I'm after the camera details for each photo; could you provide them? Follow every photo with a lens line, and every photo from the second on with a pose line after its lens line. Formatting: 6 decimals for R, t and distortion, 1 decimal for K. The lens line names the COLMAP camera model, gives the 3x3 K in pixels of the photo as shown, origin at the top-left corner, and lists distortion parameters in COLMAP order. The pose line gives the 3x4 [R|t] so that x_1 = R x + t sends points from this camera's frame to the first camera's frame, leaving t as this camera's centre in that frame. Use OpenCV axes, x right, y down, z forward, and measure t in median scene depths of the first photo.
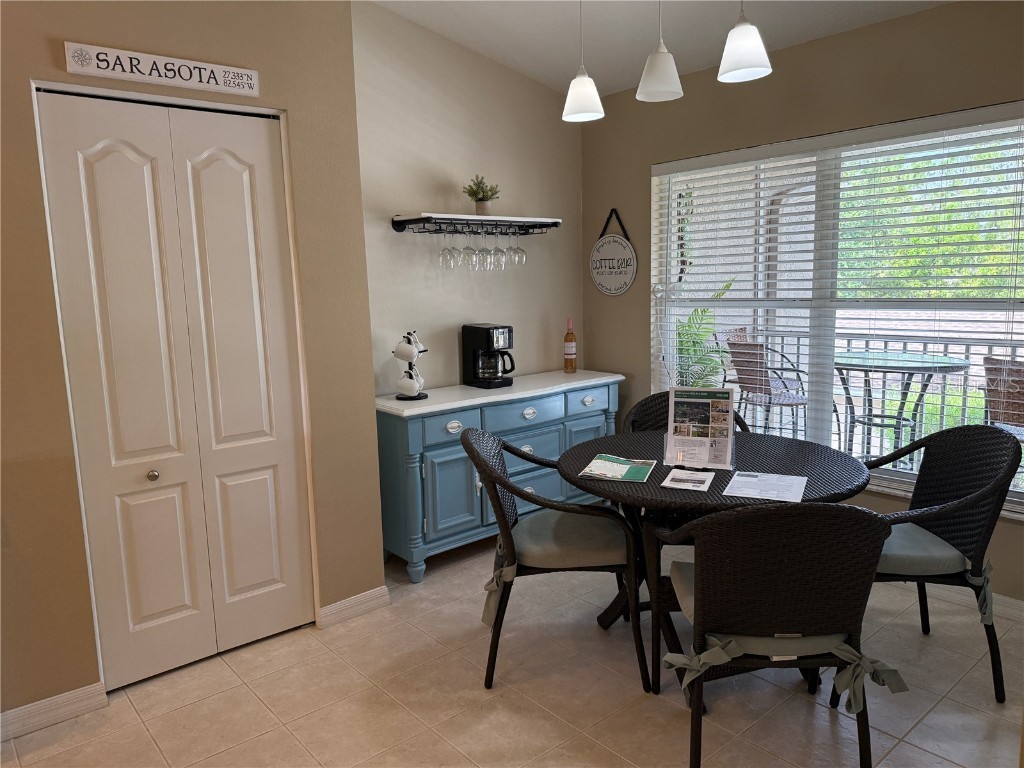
lens RADIAL K [[711.4, 0, 512.4], [0, 711.4, 374.3], [0, 0, 1]] dist [0.190981, -0.217126]
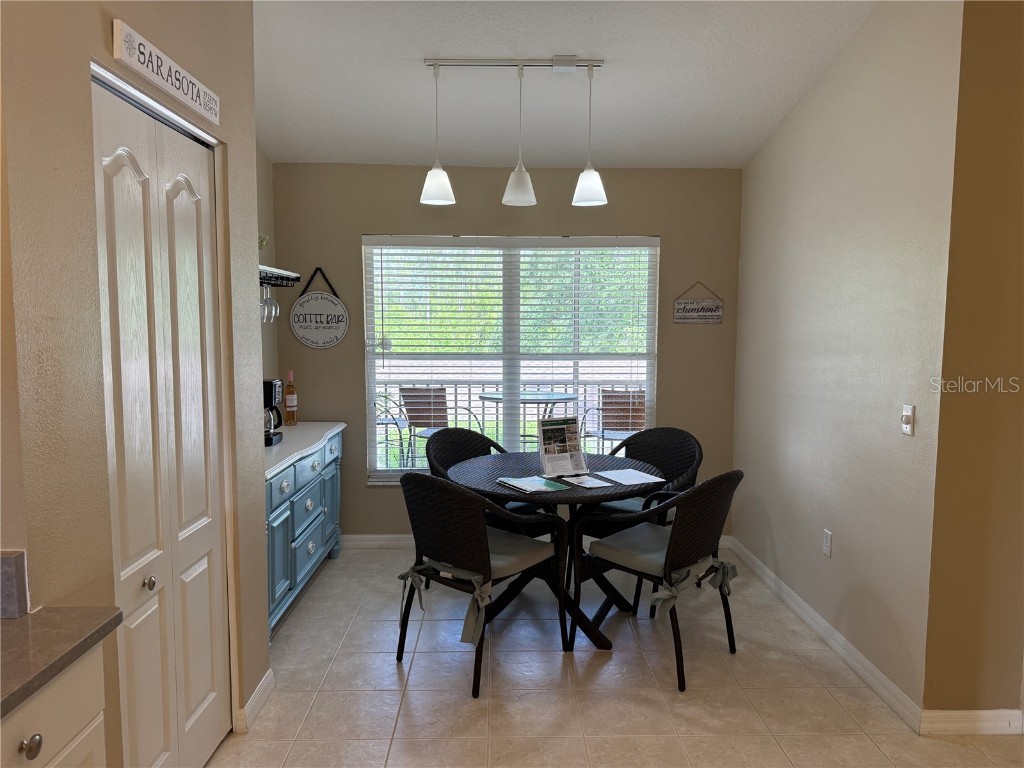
lens RADIAL K [[712.1, 0, 512.0], [0, 712.1, 384.0], [0, 0, 1]] dist [0.065217, -0.116298]
pose [[0.625788, -0.034252, 0.779241, -0.626622], [0.082014, 0.996387, -0.022067, -0.015704], [-0.775669, 0.077718, 0.626336, 0.167170]]
